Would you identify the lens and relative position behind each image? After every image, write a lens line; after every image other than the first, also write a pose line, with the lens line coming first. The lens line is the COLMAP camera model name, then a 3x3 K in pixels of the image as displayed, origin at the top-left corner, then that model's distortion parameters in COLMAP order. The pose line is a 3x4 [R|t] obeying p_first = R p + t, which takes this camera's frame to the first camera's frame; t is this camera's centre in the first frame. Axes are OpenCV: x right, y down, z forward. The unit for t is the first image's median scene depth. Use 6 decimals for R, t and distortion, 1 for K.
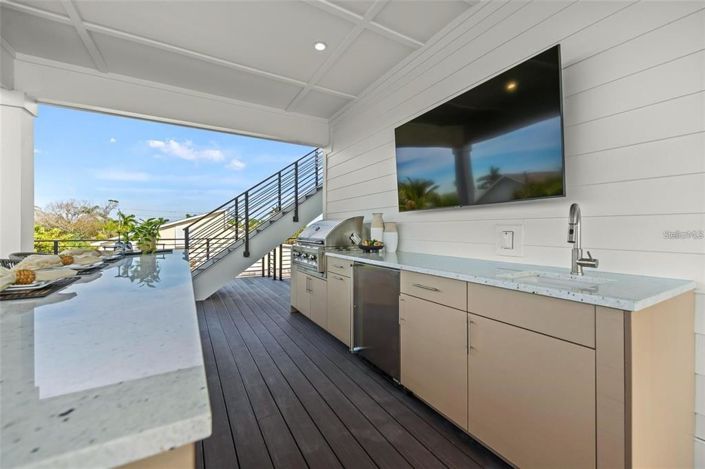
lens RADIAL K [[283.4, 0, 352.5], [0, 283.4, 234.5], [0, 0, 1]] dist [0.000427, -0.000007]
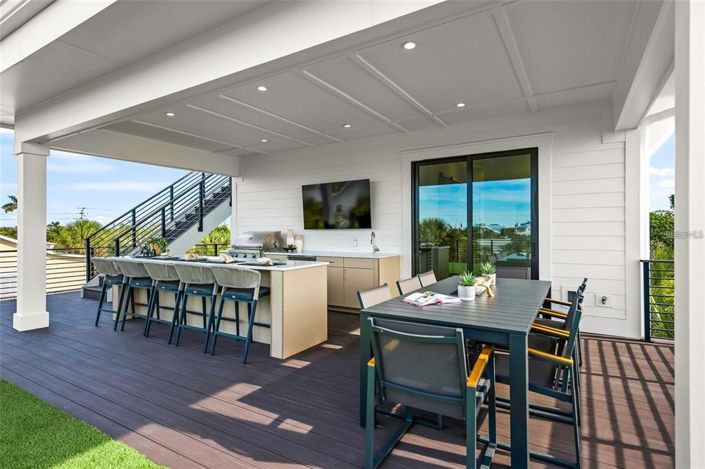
lens RADIAL K [[368.4, 0, 352.5], [0, 368.4, 234.5], [0, 0, 1]] dist [0.004398, 0.000719]
pose [[0.878941, -0.012518, 0.476767, -0.694768], [0.014014, 0.999902, 0.000418, -0.041011], [-0.476725, 0.006314, 0.879030, -1.256402]]
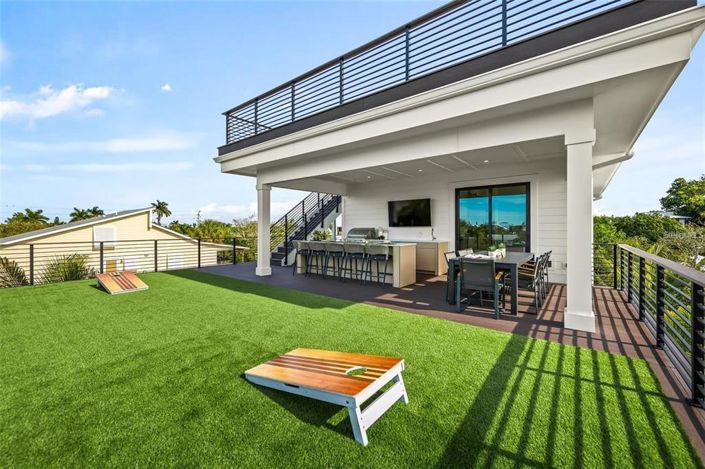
lens RADIAL K [[284.0, 0, 356.3], [0, 284.0, 232.1], [0, 0, 1]] dist [0.000545, -0.000210]
pose [[0.927385, -0.012104, 0.373913, -1.353344], [0.011158, 0.999927, 0.004696, -0.037018], [-0.373943, -0.000183, 0.927452, -1.814845]]
